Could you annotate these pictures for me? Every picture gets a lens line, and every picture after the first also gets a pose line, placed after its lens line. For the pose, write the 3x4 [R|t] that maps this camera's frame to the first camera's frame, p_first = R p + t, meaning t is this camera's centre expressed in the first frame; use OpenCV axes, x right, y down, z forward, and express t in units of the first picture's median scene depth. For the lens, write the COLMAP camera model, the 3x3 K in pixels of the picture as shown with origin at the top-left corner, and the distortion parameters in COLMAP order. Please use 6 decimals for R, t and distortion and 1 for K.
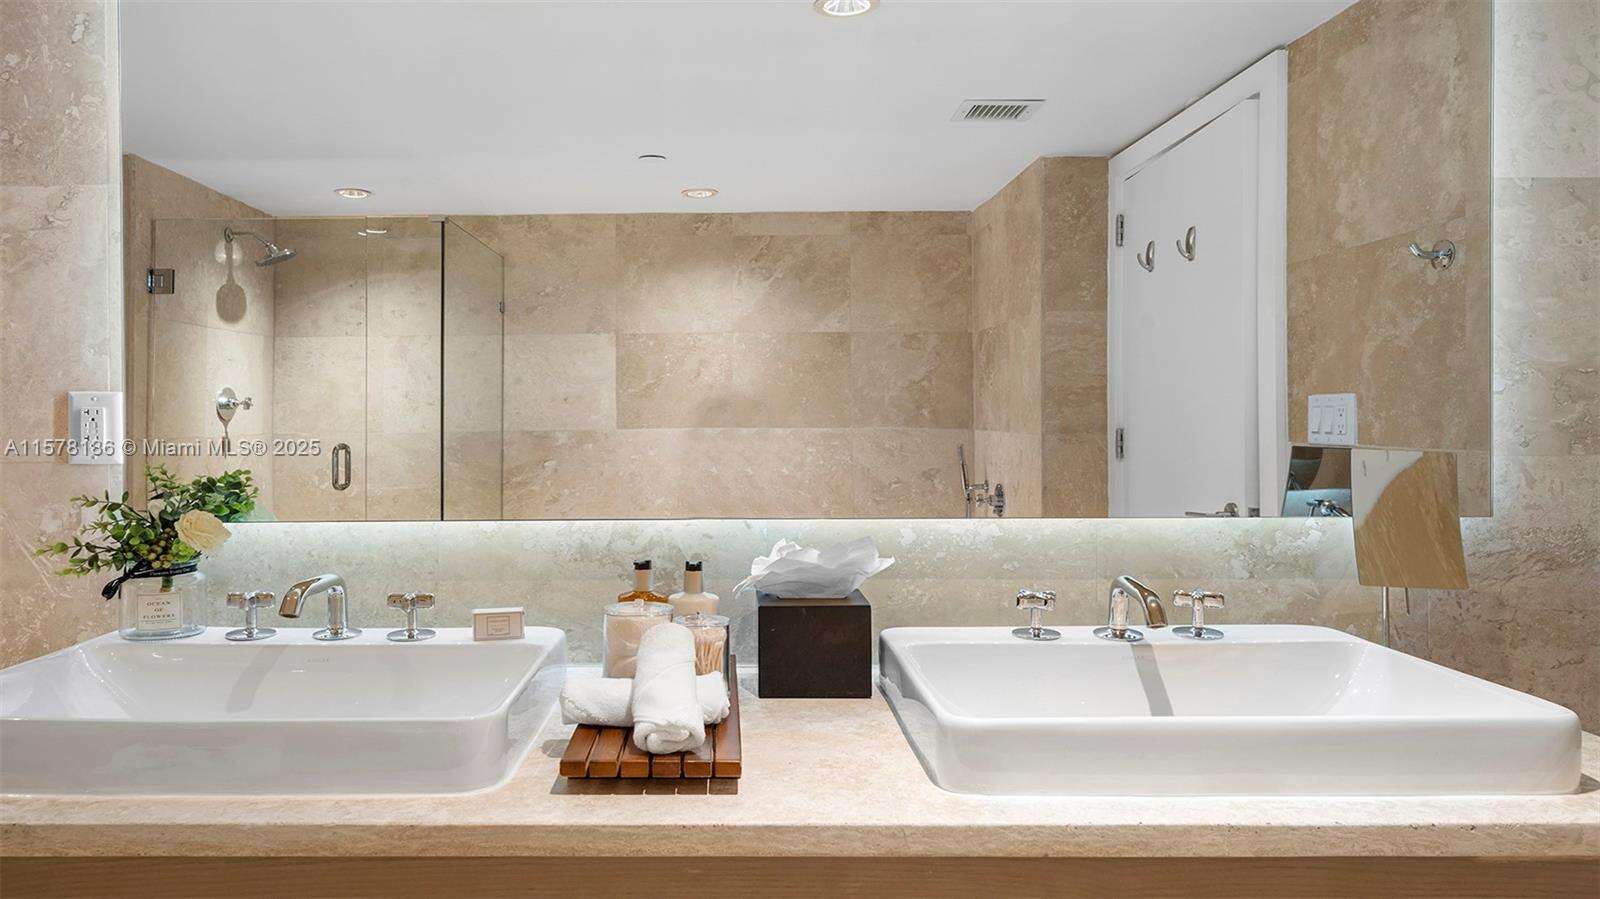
lens RADIAL K [[1092.8, 0, 797.8], [0, 1092.8, 436.1], [0, 0, 1]] dist [-0.008731, 0.002021]
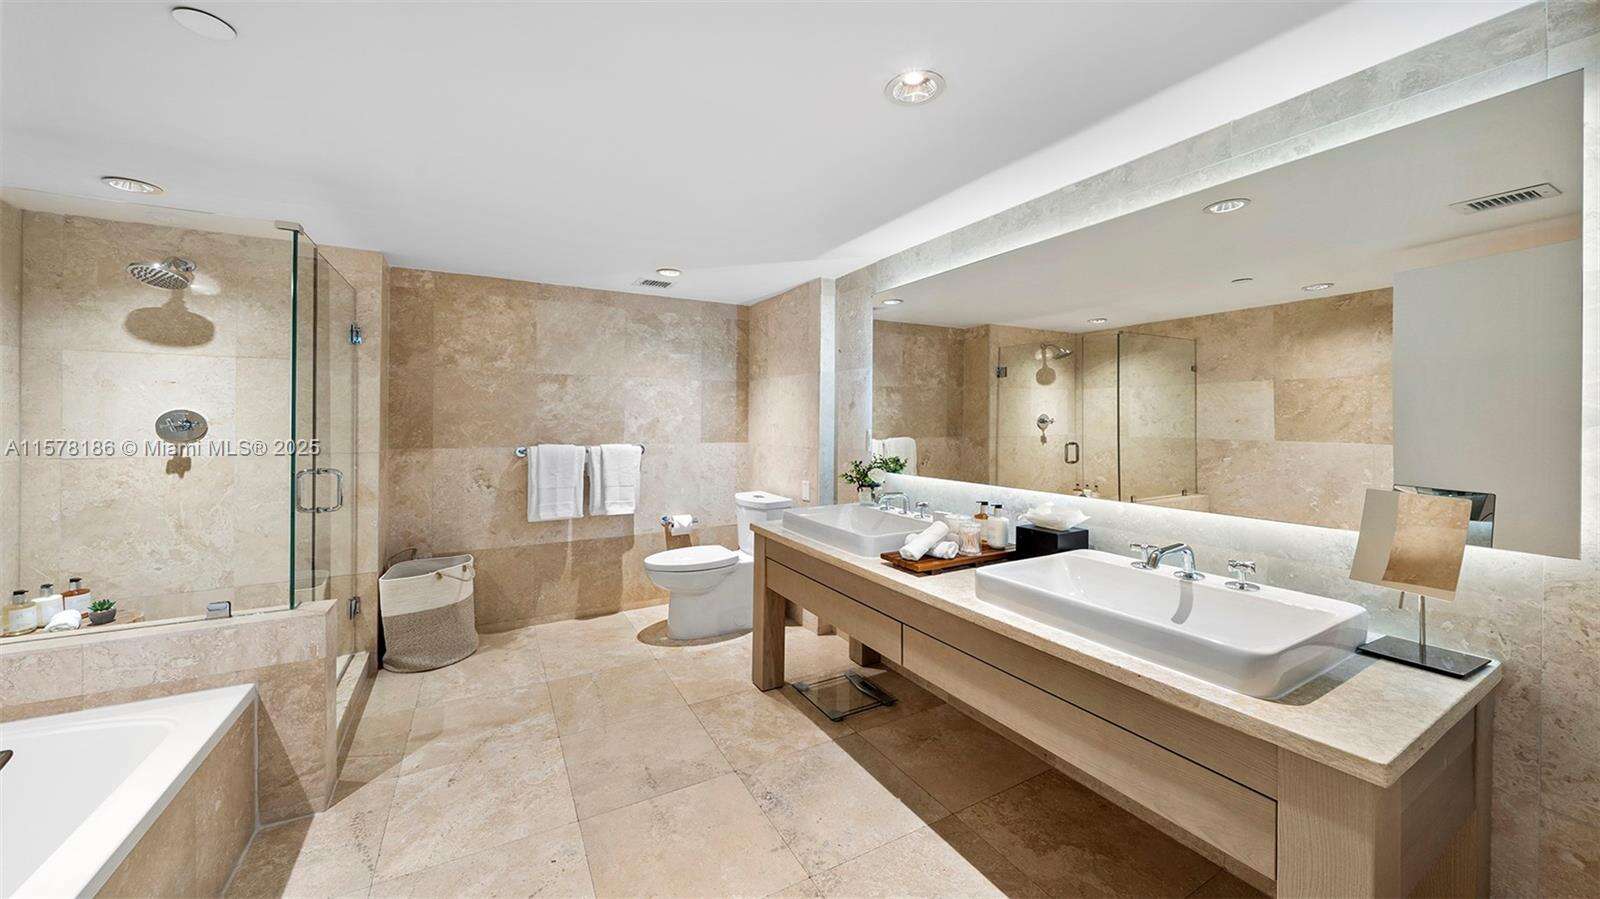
lens RADIAL K [[557.6, 0, 799.1], [0, 557.6, 442.5], [0, 0, 1]] dist [0.001245, 0.000109]
pose [[0.523769, 0.039918, -0.850925, 0.182140], [-0.024848, 0.999192, 0.031579, -0.013182], [0.851498, 0.004603, 0.524338, -0.010365]]
